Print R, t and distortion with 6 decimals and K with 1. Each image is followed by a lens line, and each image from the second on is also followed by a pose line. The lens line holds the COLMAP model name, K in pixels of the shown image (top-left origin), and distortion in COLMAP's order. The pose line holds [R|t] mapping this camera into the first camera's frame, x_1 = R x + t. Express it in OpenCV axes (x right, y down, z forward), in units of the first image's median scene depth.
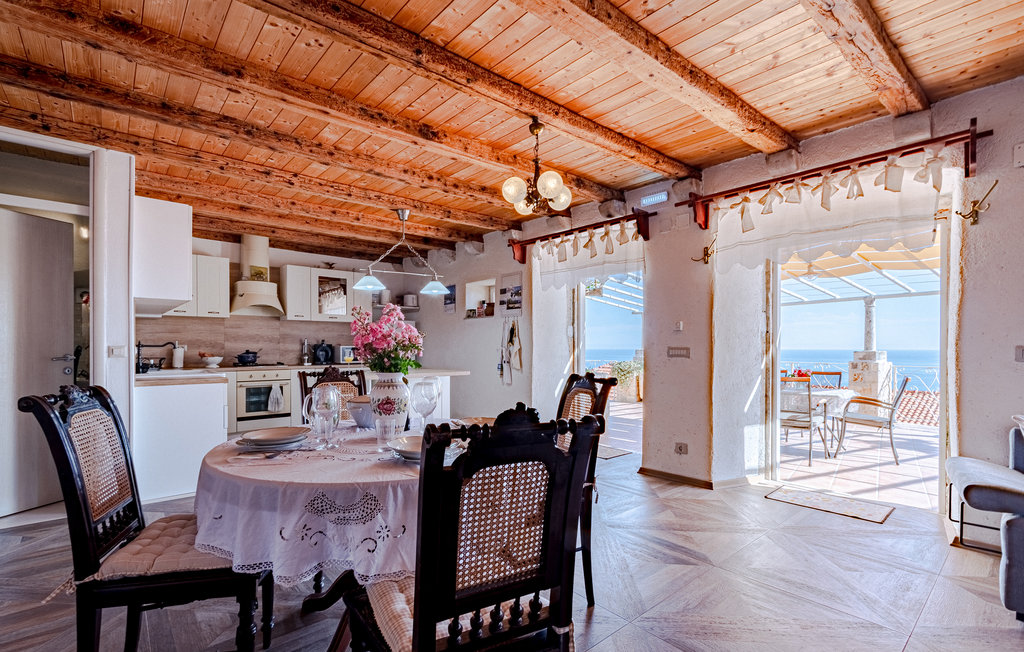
lens RADIAL K [[467.0, 0, 497.6], [0, 467.0, 349.1], [0, 0, 1]] dist [0.009982, -0.007724]
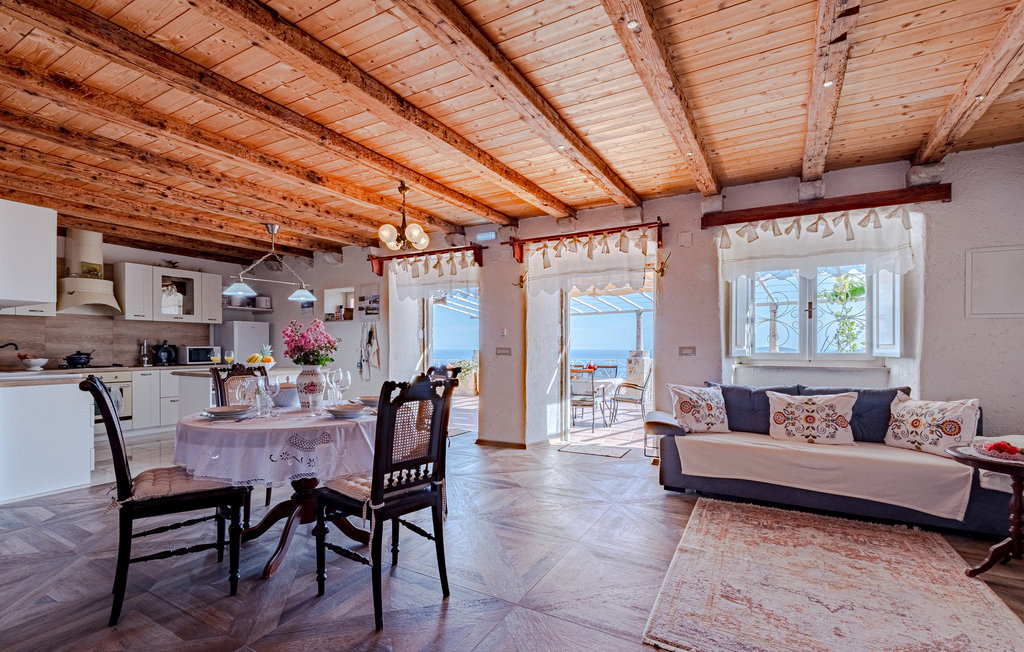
lens RADIAL K [[467.0, 0, 497.6], [0, 467.0, 349.1], [0, 0, 1]] dist [0.009982, -0.007724]
pose [[0.943561, -0.002010, 0.331191, -0.085696], [0.002327, 0.999997, -0.000560, 0.000758], [-0.331189, 0.001299, 0.943563, -0.299217]]
